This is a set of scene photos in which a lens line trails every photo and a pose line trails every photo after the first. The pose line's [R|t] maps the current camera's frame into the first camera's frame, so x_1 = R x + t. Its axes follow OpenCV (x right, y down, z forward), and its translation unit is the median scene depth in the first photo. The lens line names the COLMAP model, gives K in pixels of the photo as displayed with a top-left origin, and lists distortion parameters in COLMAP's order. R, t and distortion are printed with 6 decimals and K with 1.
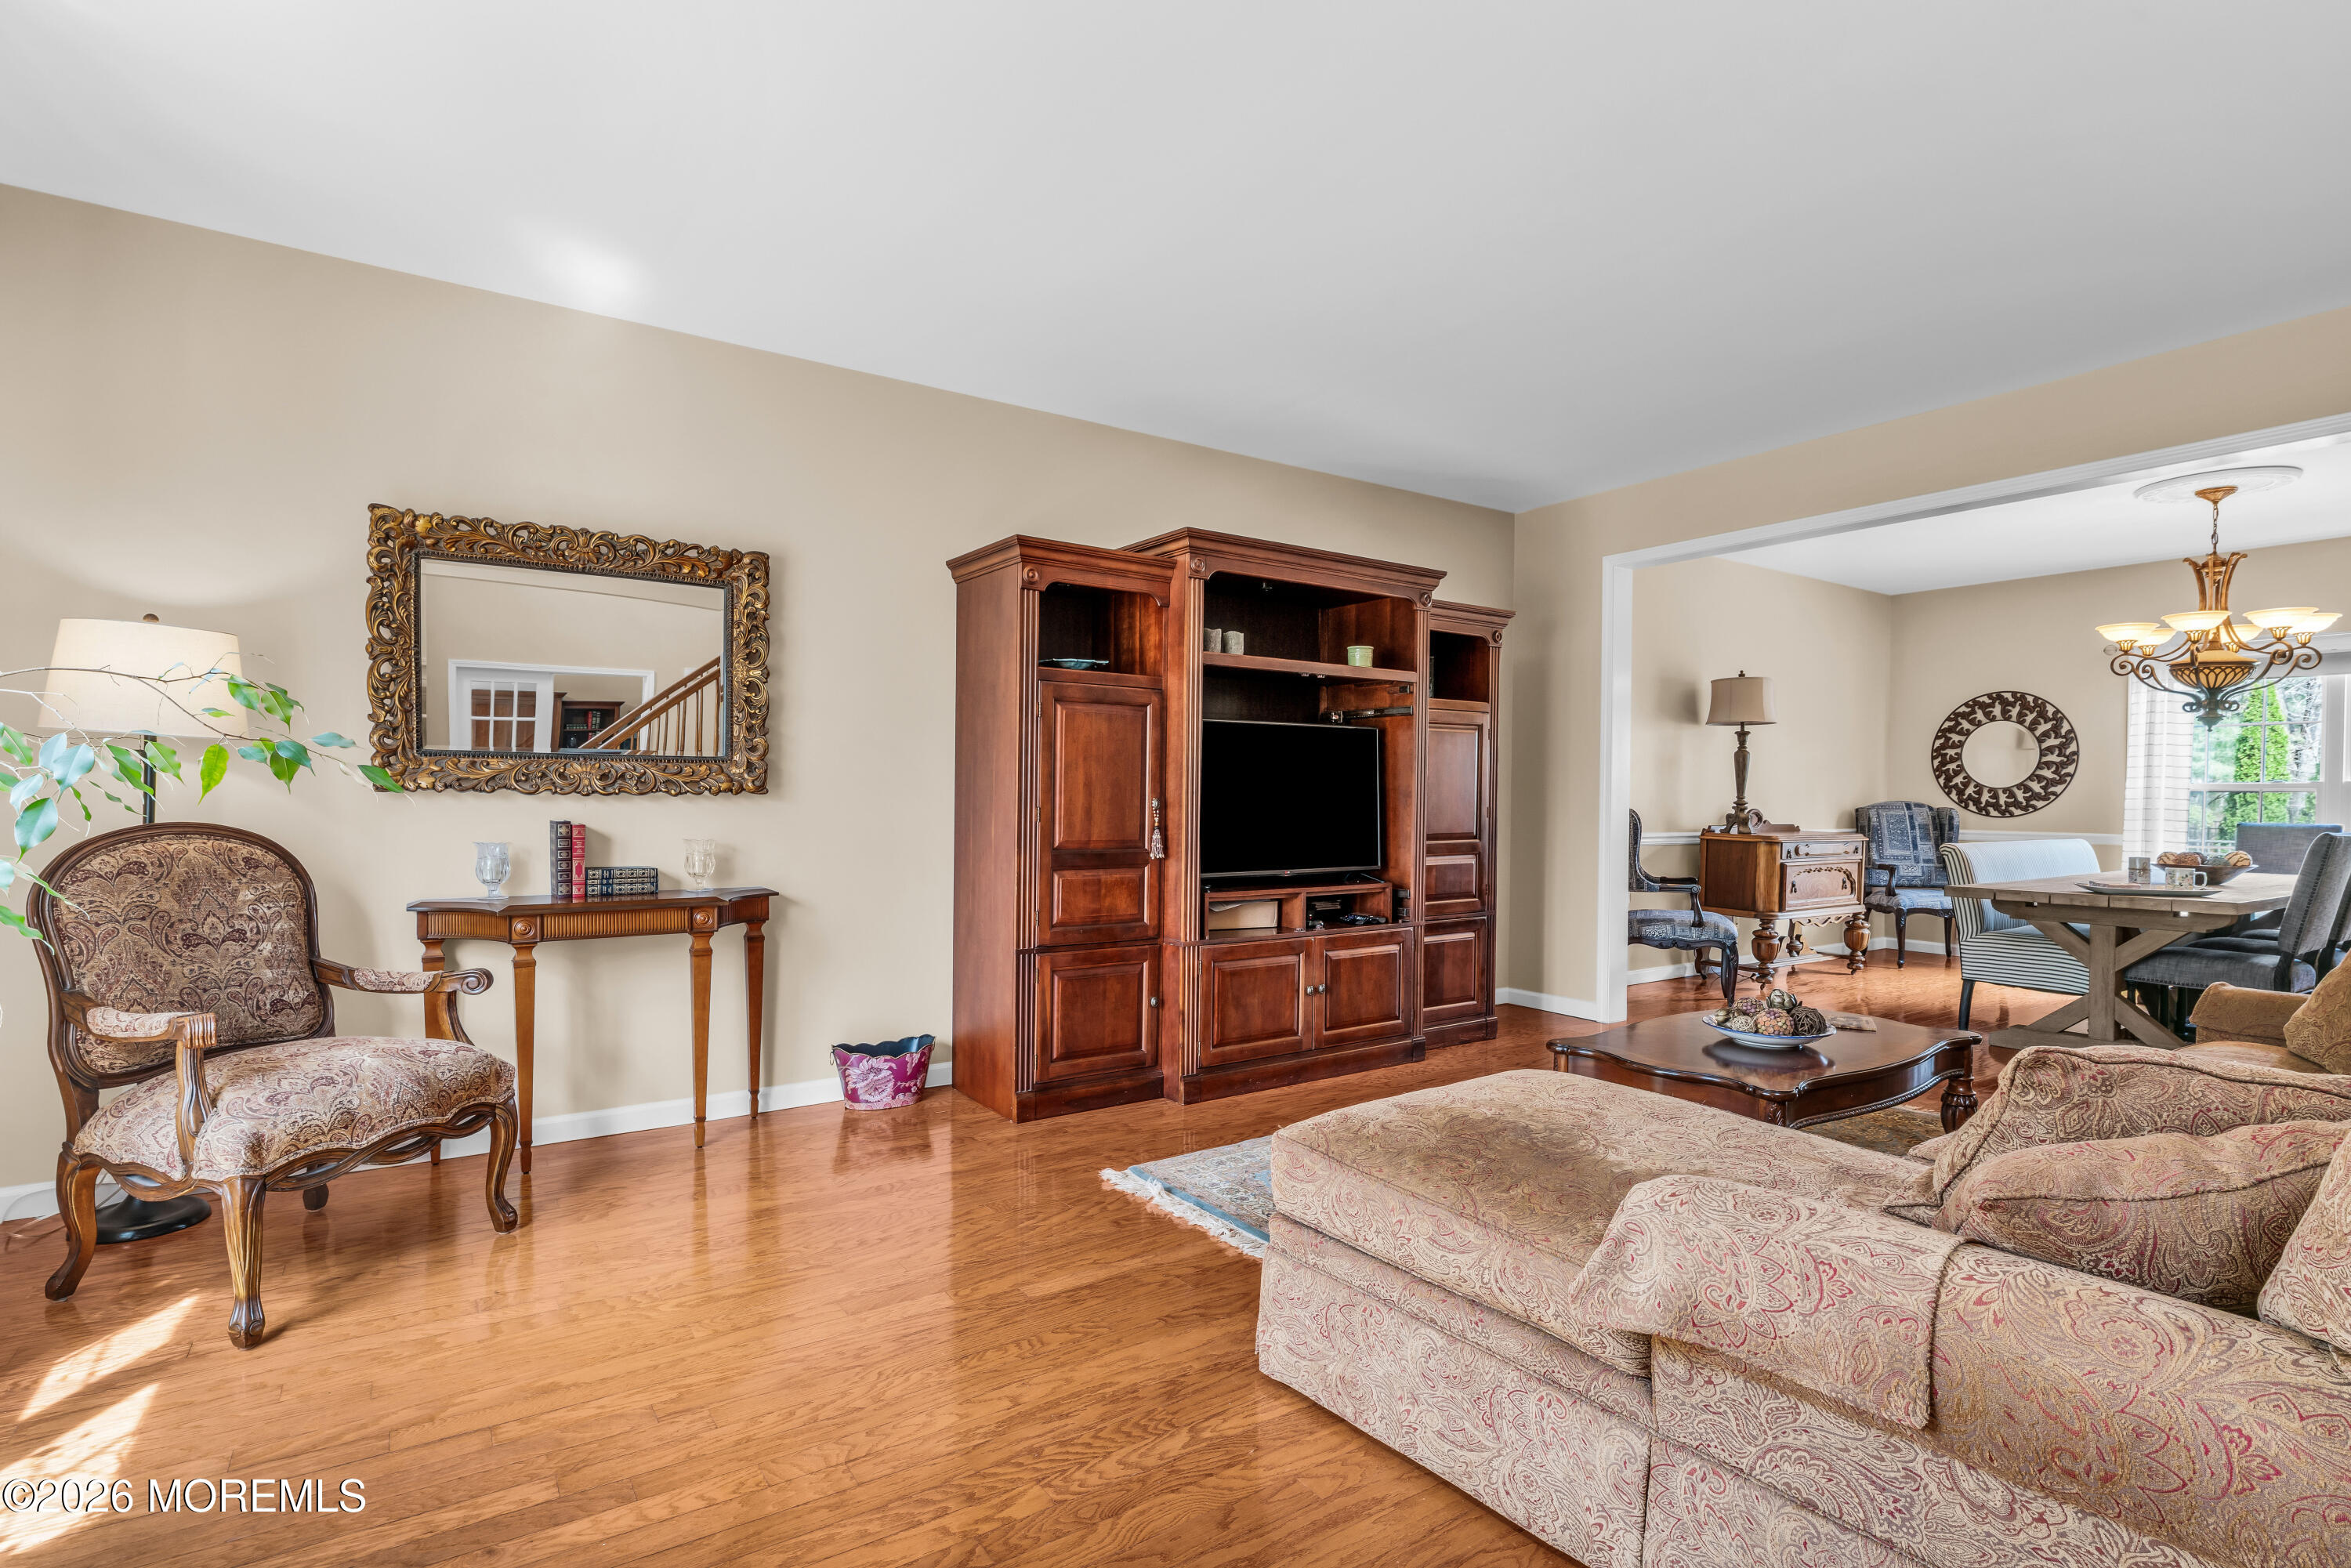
lens RADIAL K [[1128.7, 0, 1178.7], [0, 1128.7, 804.4], [0, 0, 1]] dist [0.008109, -0.001789]
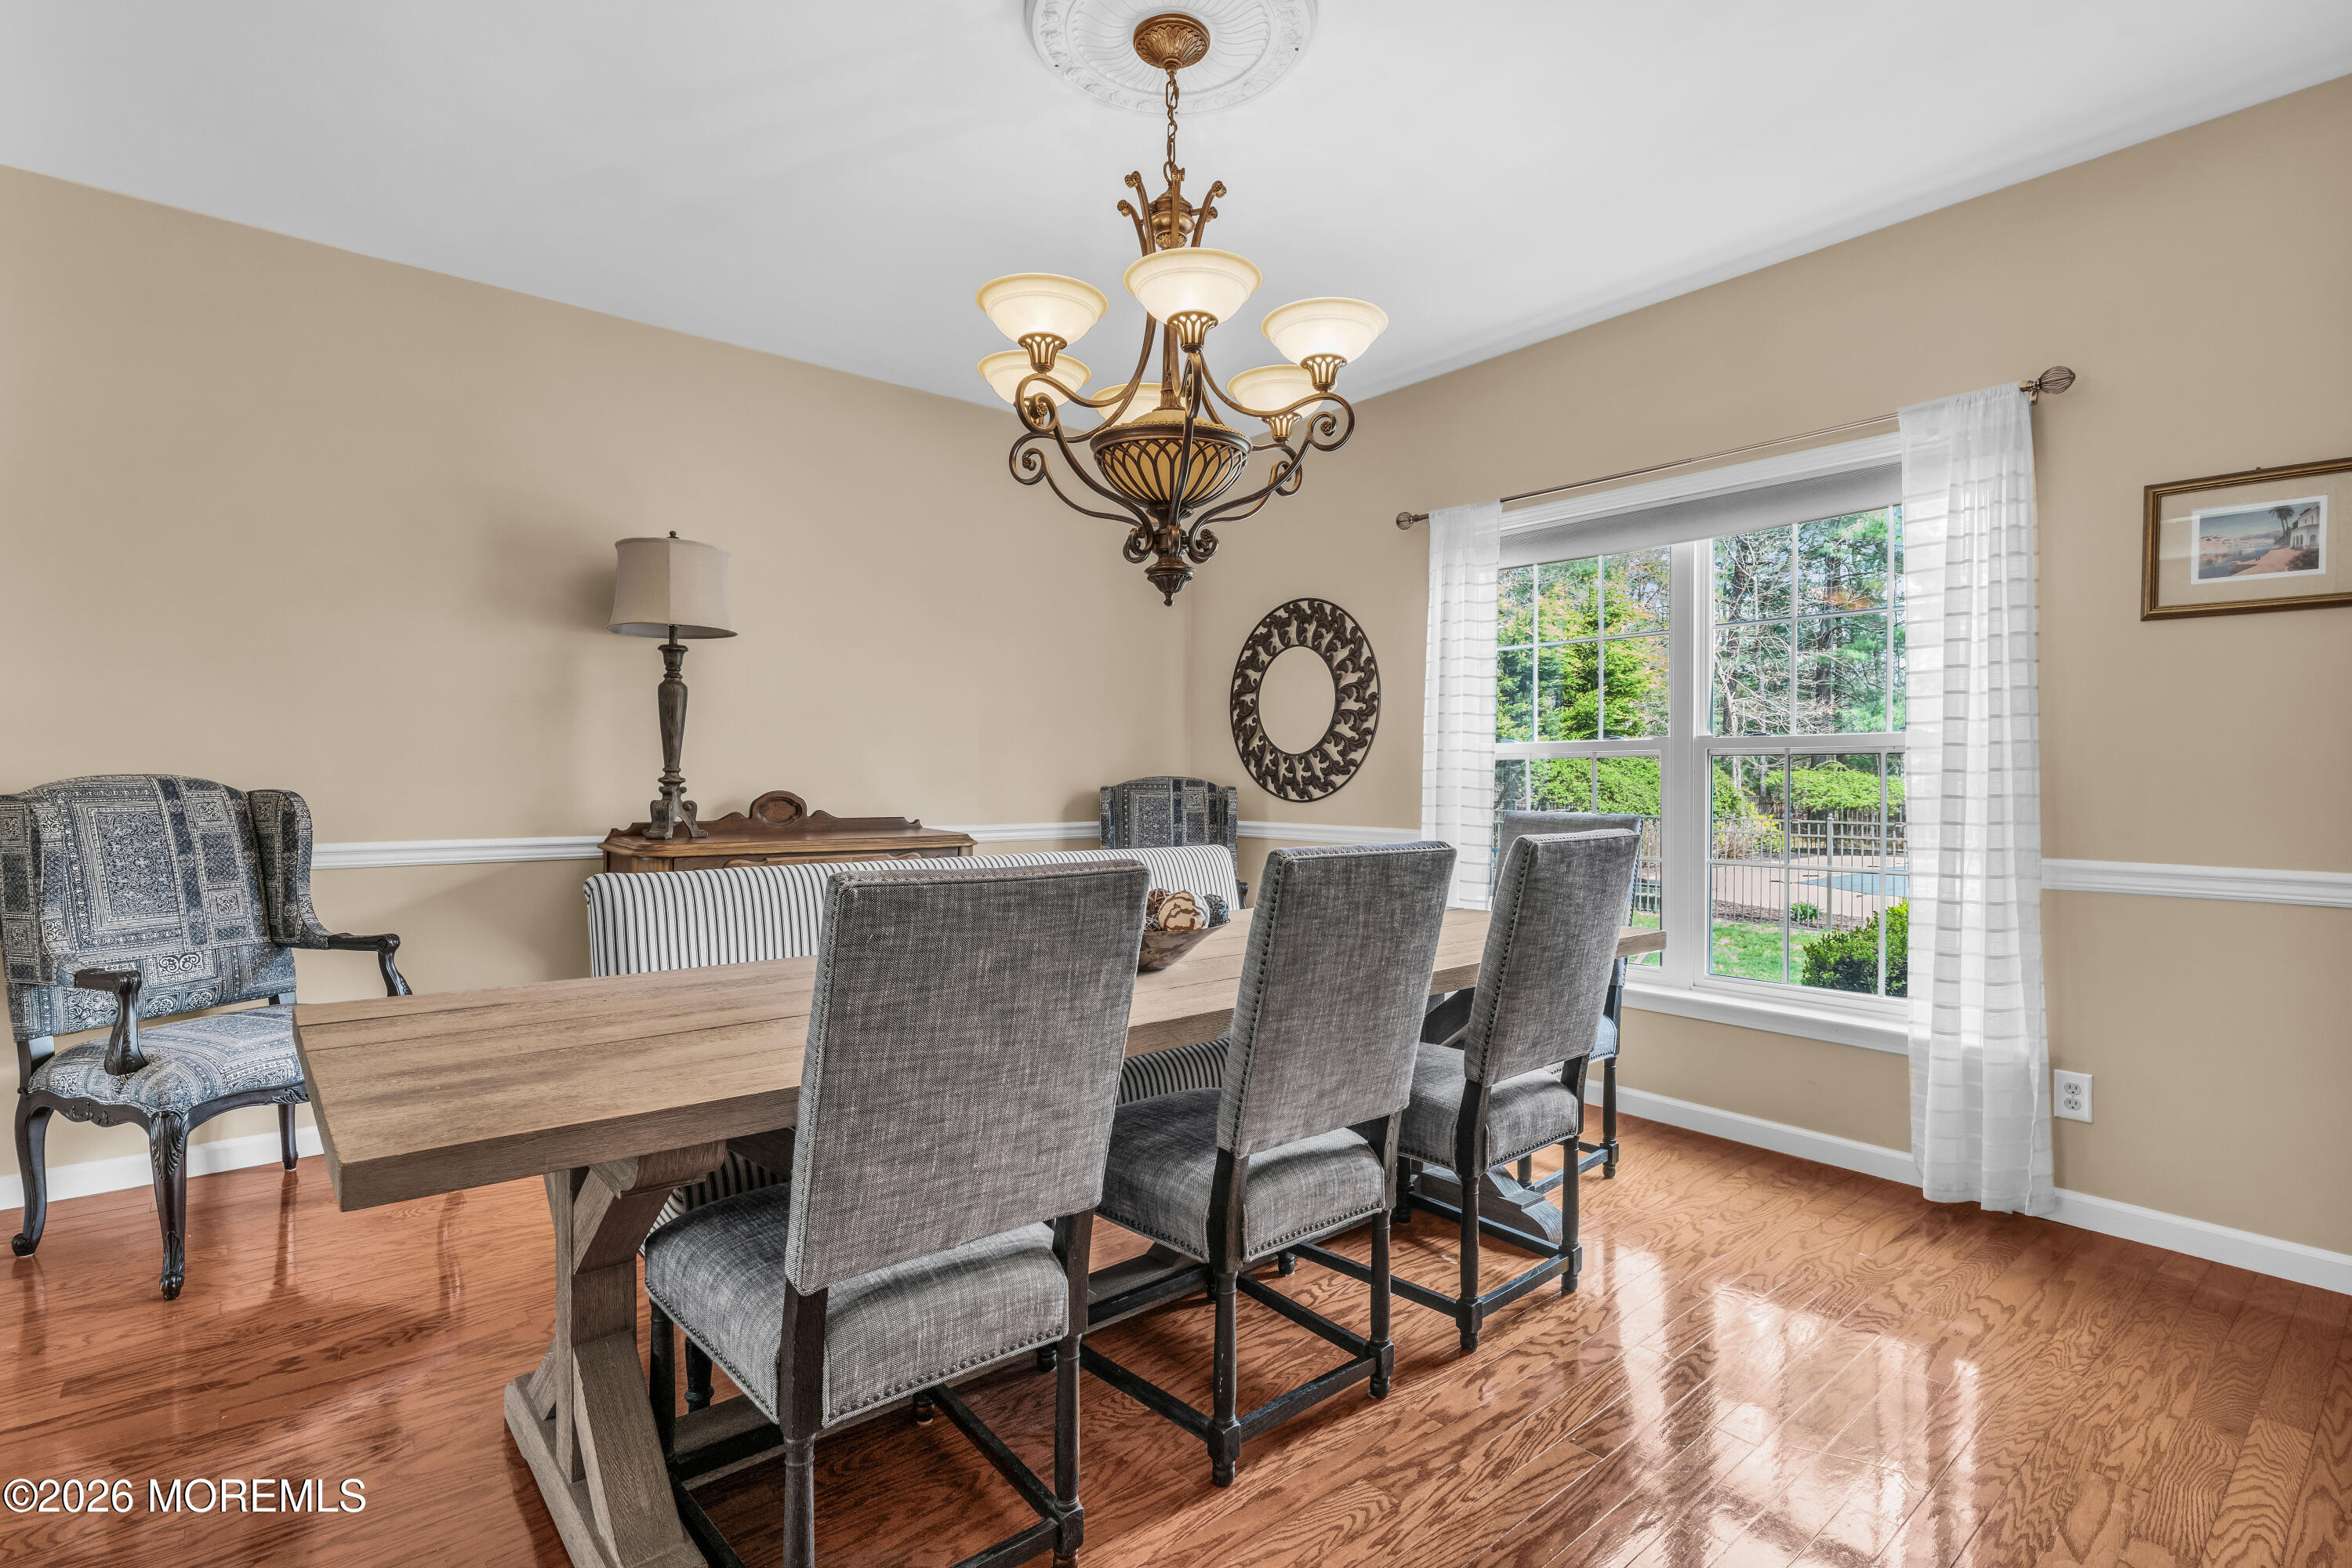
lens RADIAL K [[1105.3, 0, 1187.1], [0, 1105.3, 780.8], [0, 0, 1]] dist [-0.000596, -0.000476]
pose [[0.994161, -0.006123, 0.107735, 0.612737], [0.006666, 0.999967, -0.004681, 0.002380], [-0.107703, 0.005371, 0.994169, 0.413434]]
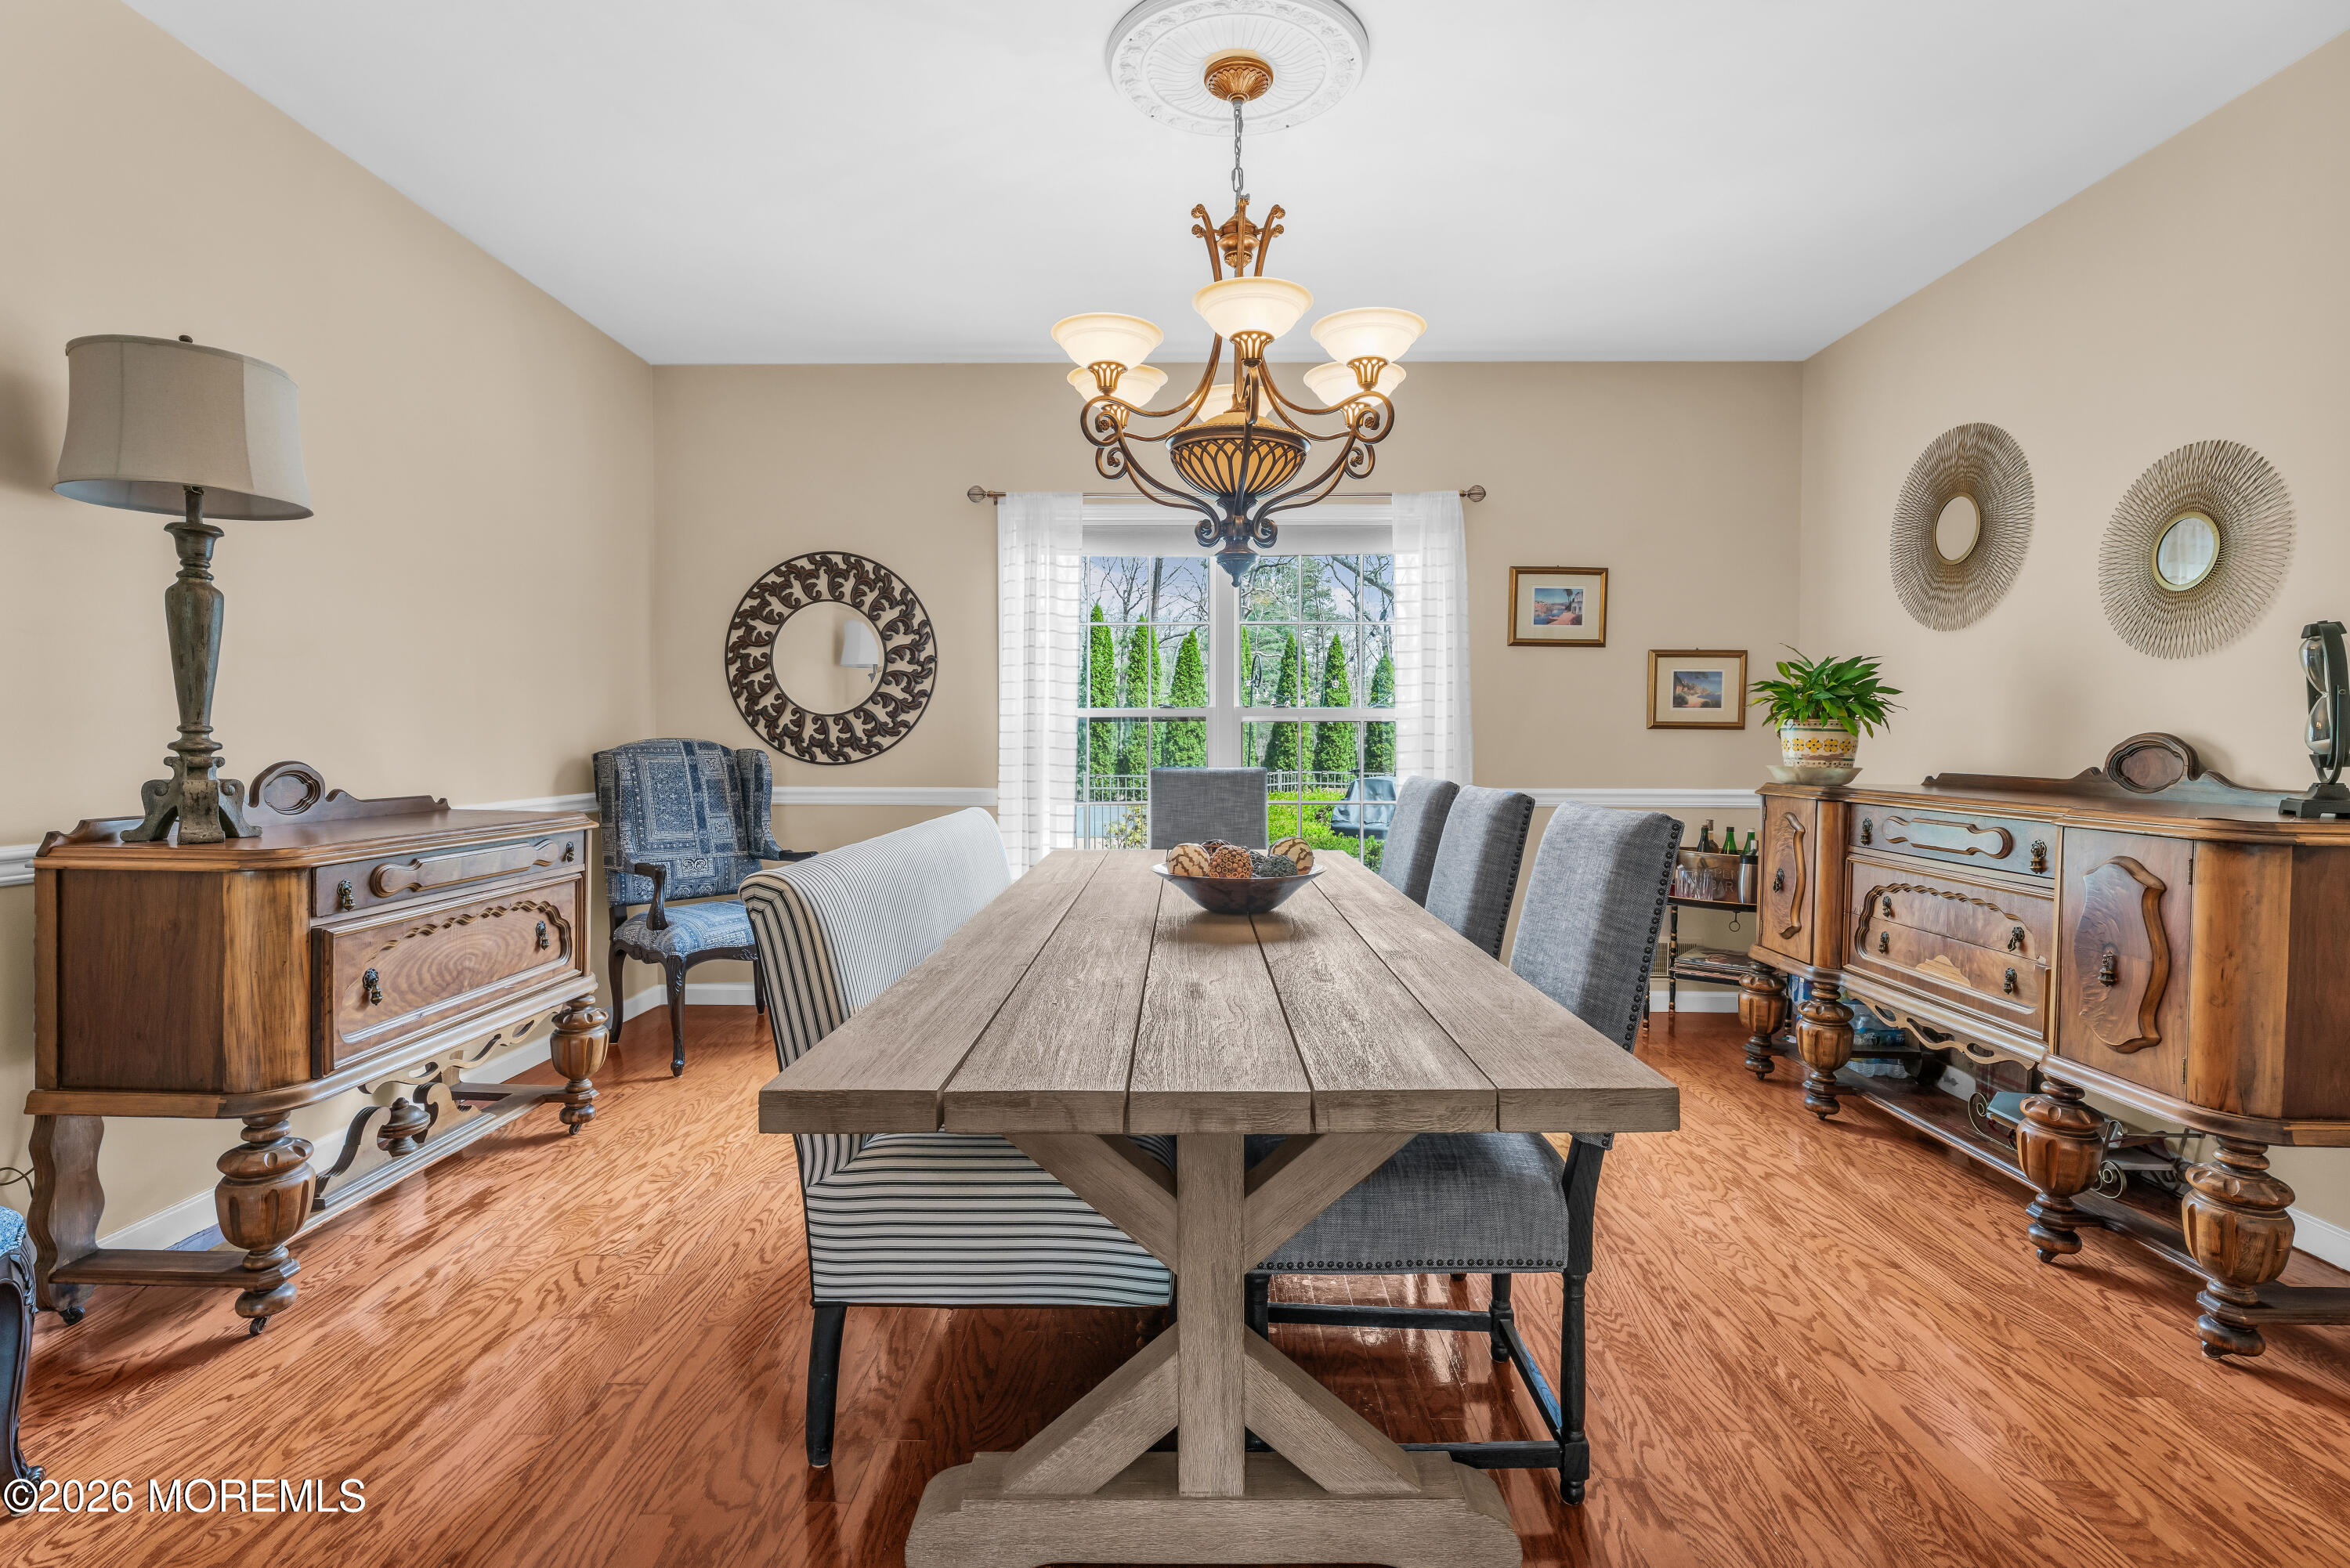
lens RADIAL K [[1128.2, 0, 1174.4], [0, 1128.2, 770.6], [0, 0, 1]] dist [0.008109, -0.001789]
pose [[0.575015, -0.030636, 0.817569, 0.352972], [0.011600, 0.999504, 0.029295, -0.000698], [-0.818061, -0.007361, 0.575085, 0.524767]]
